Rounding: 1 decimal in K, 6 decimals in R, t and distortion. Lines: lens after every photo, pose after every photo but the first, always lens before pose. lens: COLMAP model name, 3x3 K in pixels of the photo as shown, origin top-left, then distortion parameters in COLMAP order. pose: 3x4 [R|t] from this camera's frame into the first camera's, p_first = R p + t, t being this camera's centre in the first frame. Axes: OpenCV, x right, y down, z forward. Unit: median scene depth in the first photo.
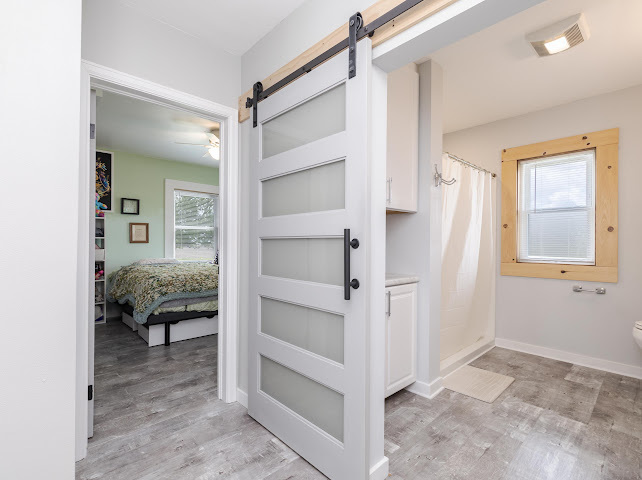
lens RADIAL K [[306.8, 0, 321.0], [0, 306.8, 240.0], [0, 0, 1]] dist [0.001280, -0.000027]
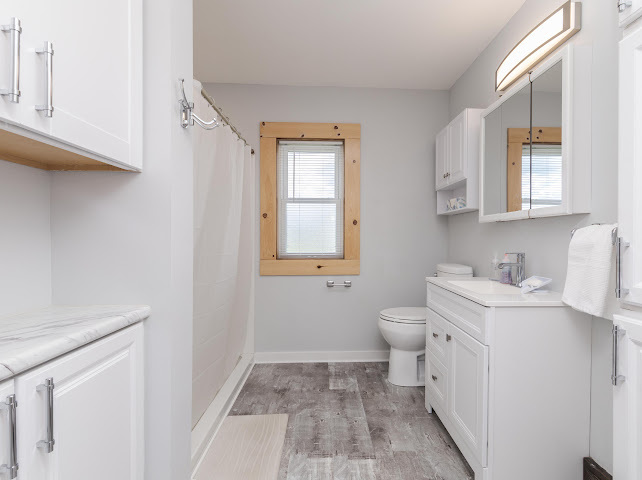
lens RADIAL K [[306.8, 0, 321.0], [0, 306.8, 240.0], [0, 0, 1]] dist [0.001280, -0.000027]
pose [[0.692204, -0.012788, 0.721588, 0.128844], [-0.001865, 0.999808, 0.019507, 0.003663], [-0.721699, -0.014849, 0.692048, 0.377011]]
